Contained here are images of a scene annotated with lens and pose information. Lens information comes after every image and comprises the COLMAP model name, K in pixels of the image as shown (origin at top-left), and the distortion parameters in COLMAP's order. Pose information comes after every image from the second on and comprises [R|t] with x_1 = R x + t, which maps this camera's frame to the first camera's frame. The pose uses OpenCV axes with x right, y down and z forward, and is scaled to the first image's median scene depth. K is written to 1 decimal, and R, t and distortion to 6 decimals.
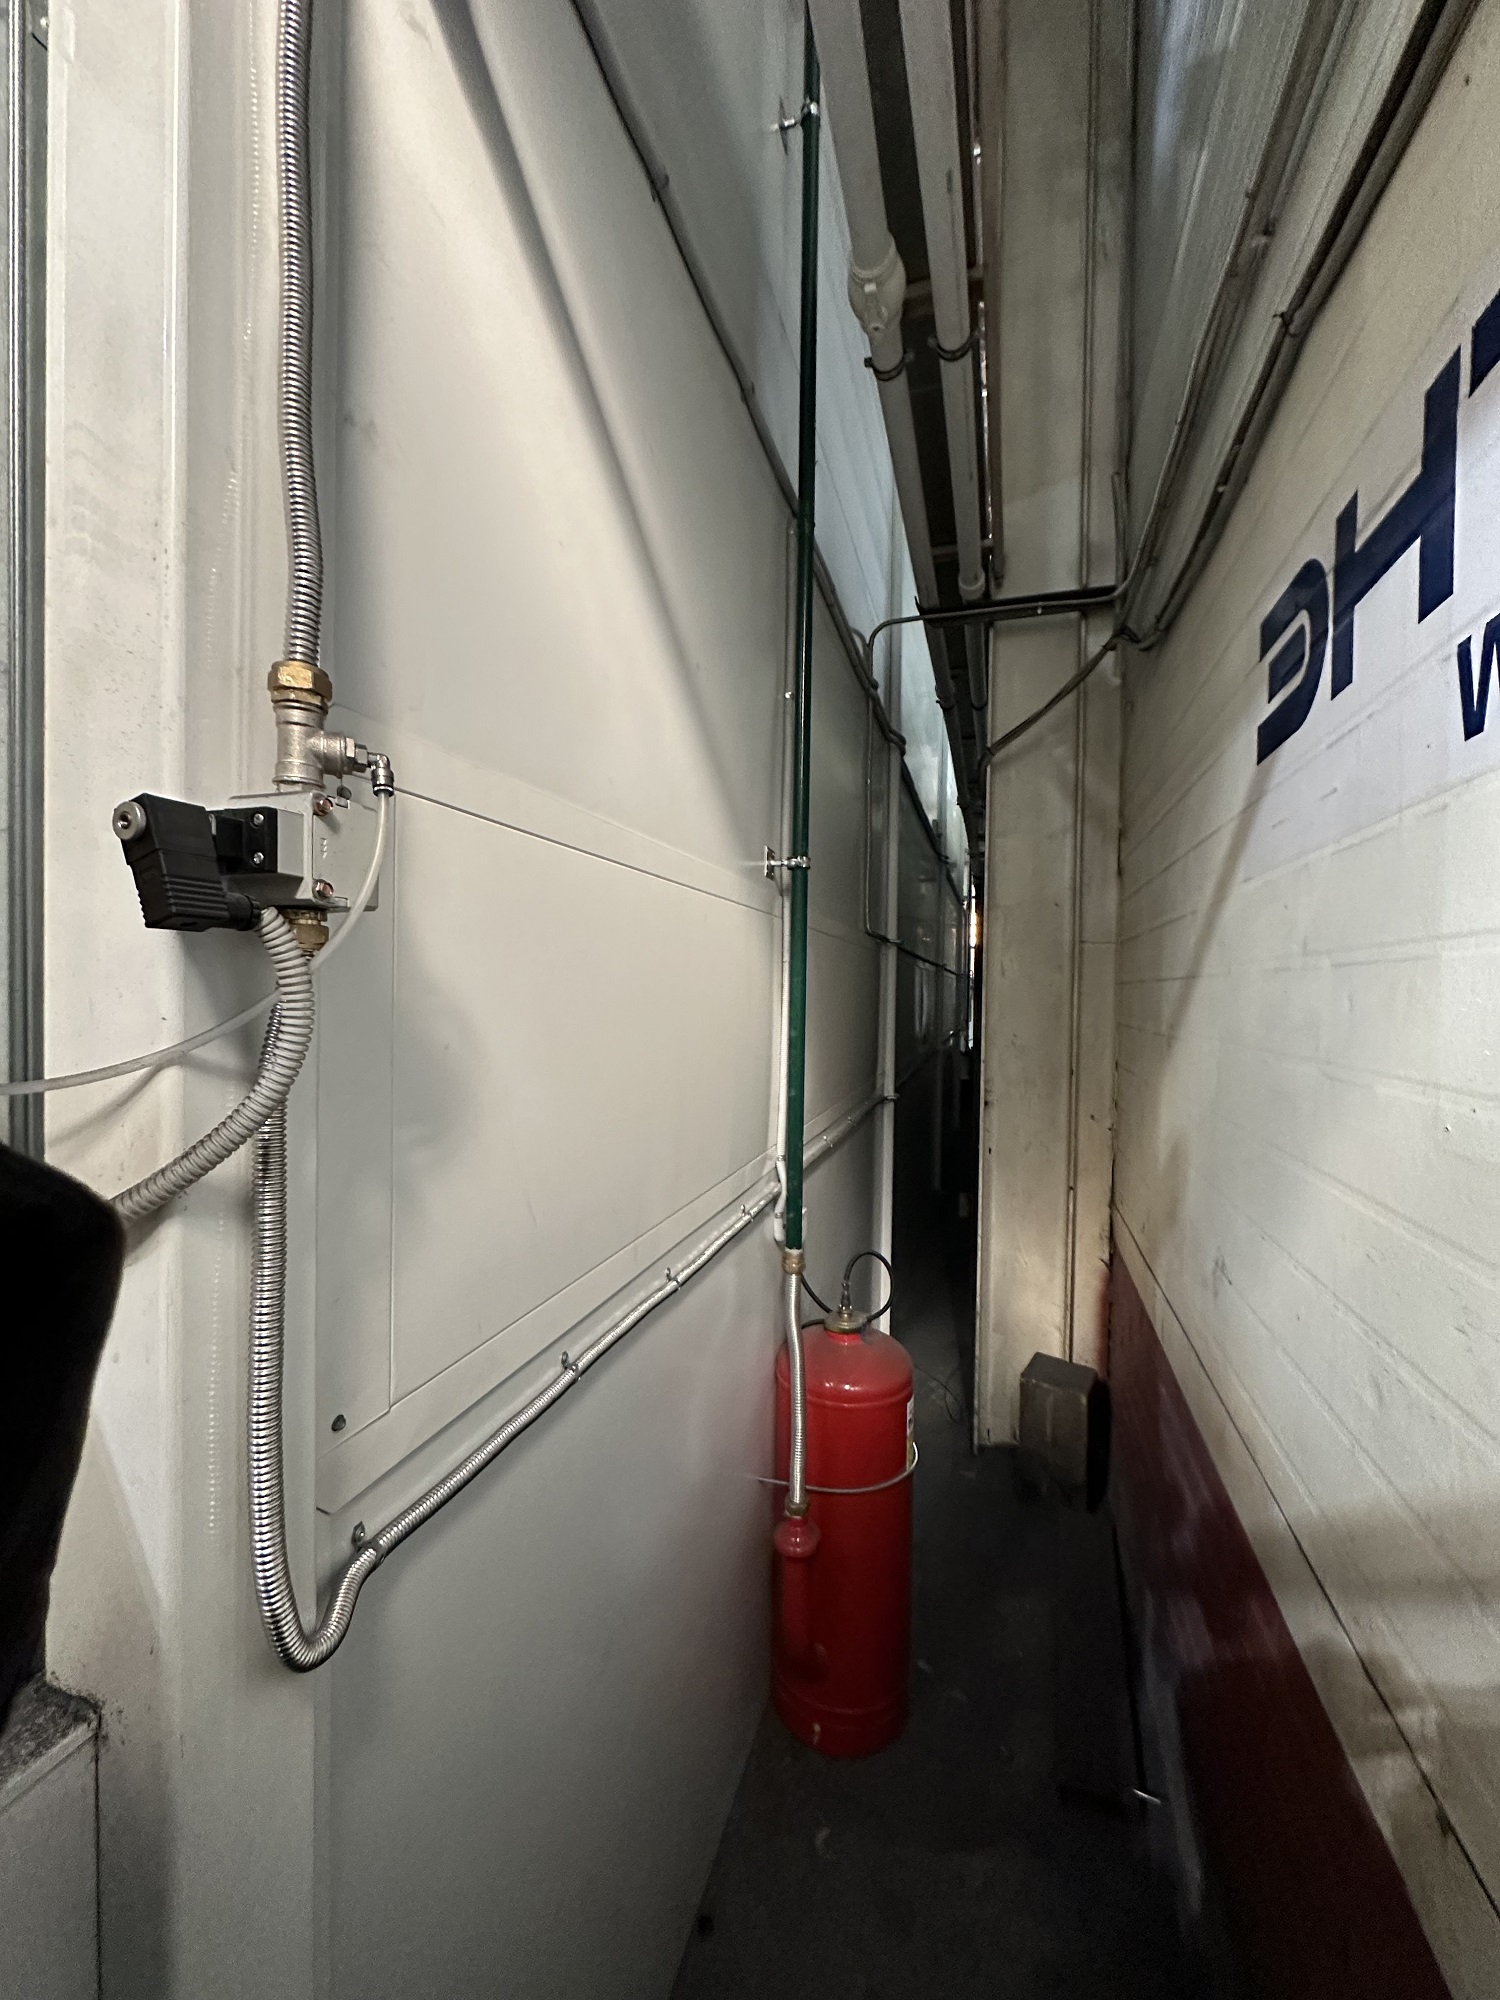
lens RADIAL K [[822.9, 0, 745.1], [0, 822.9, 996.3], [0, 0, 1]] dist [0.000422, -0.001225]
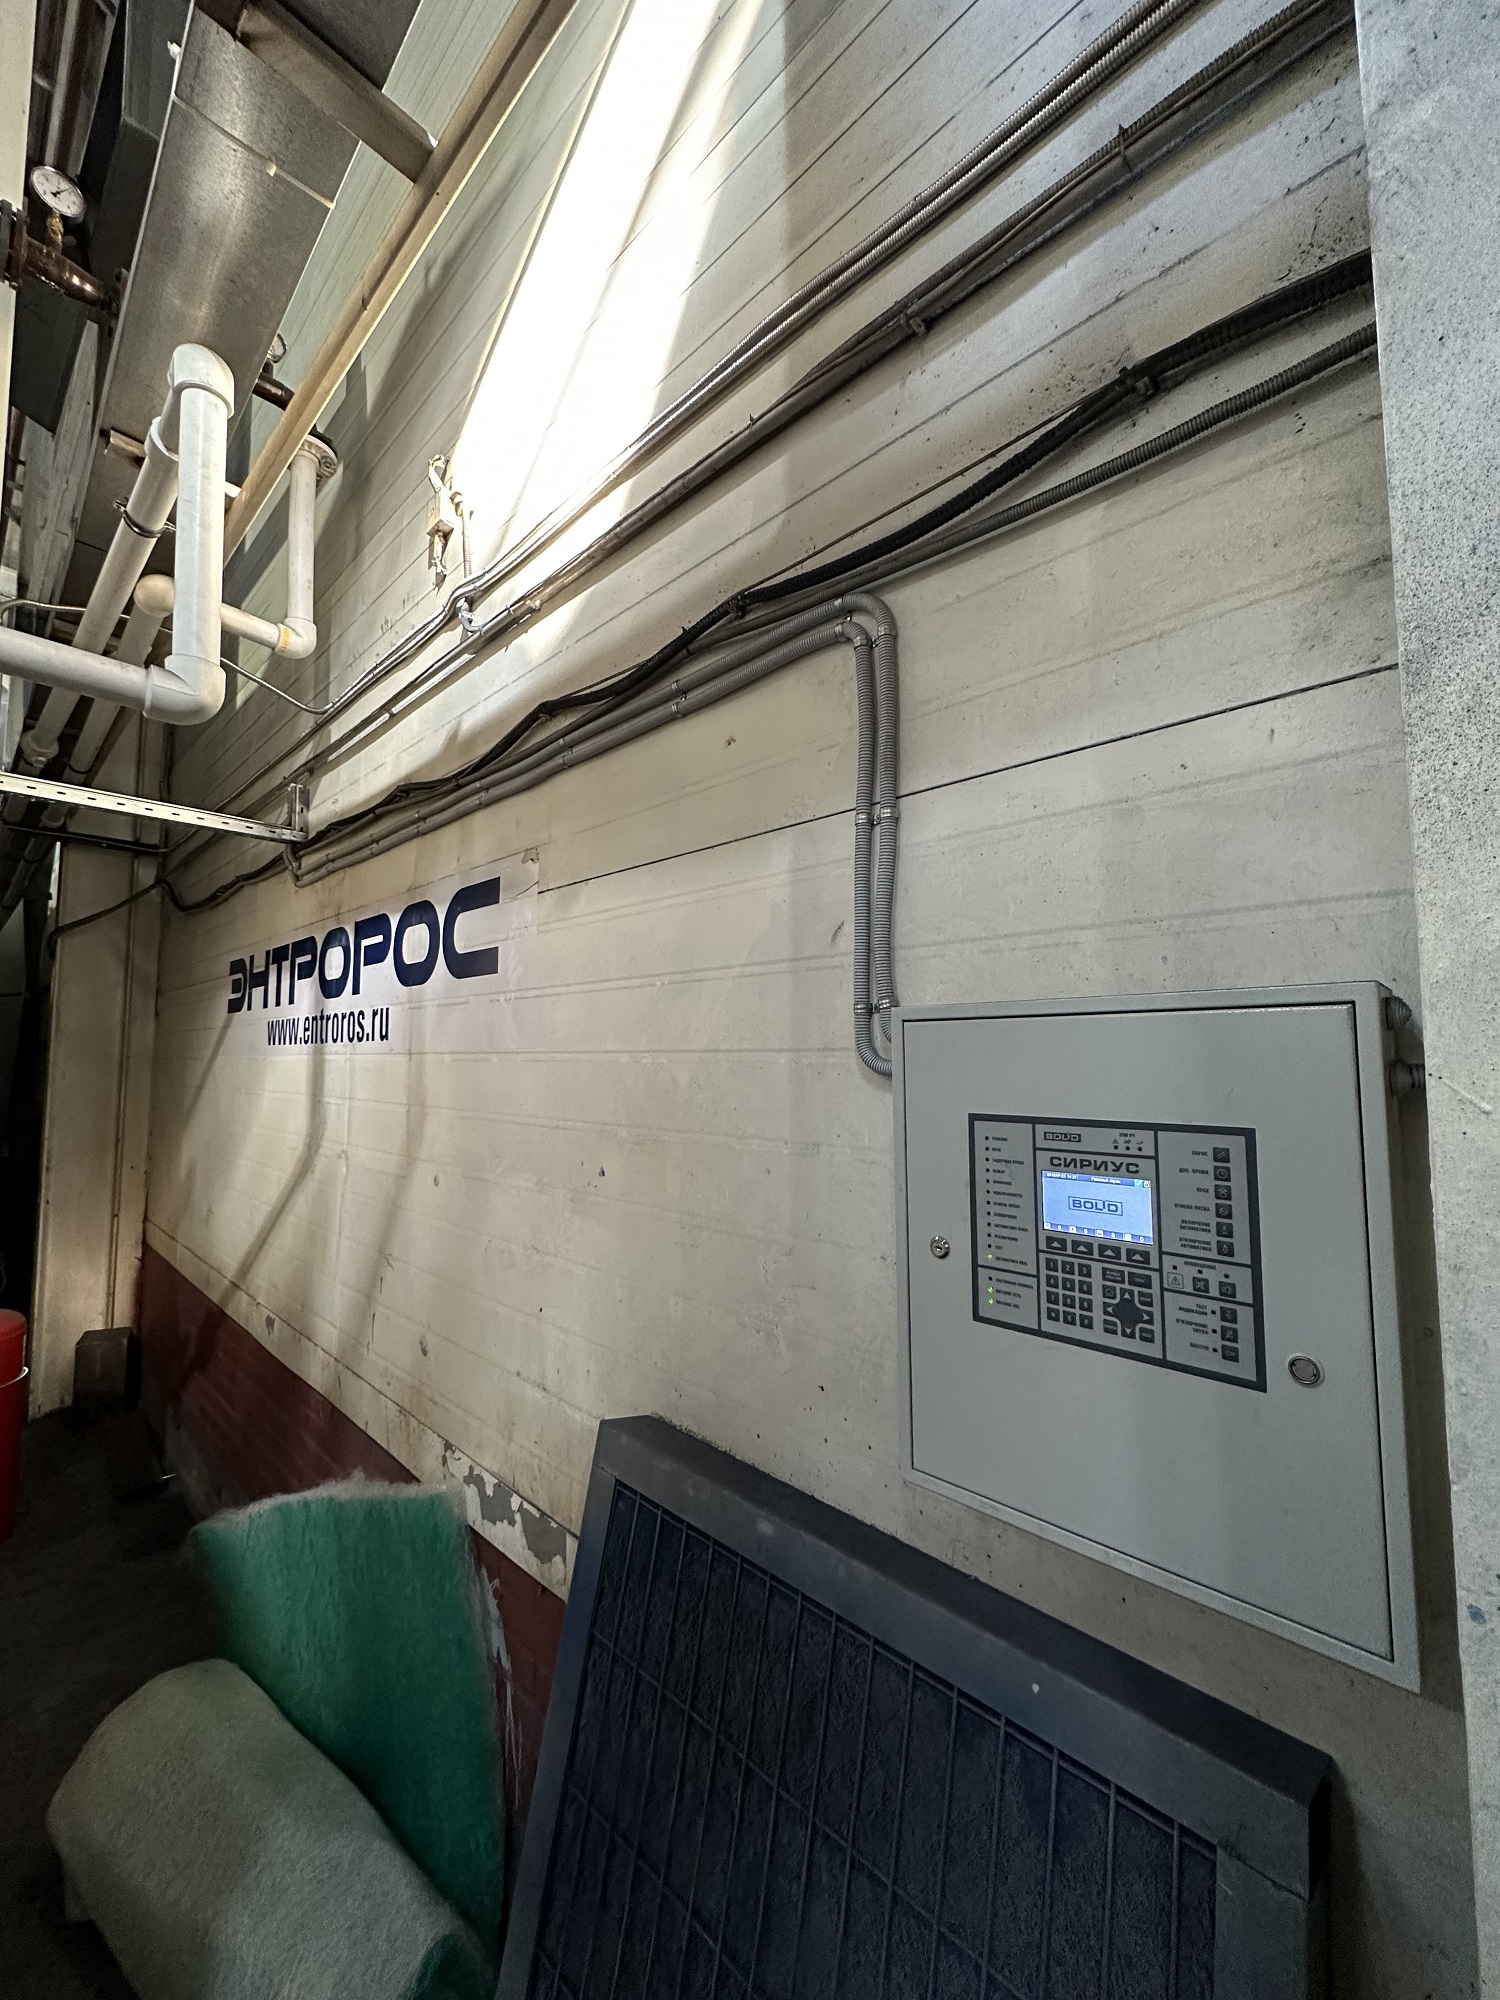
lens RADIAL K [[822.9, 0, 750.7], [0, 822.9, 993.0], [0, 0, 1]] dist [0.000422, -0.001225]
pose [[0.467340, 0.050982, 0.882606, -0.445183], [0.018888, 0.997532, -0.067622, -0.060528], [-0.883876, 0.048273, 0.465224, -0.821384]]
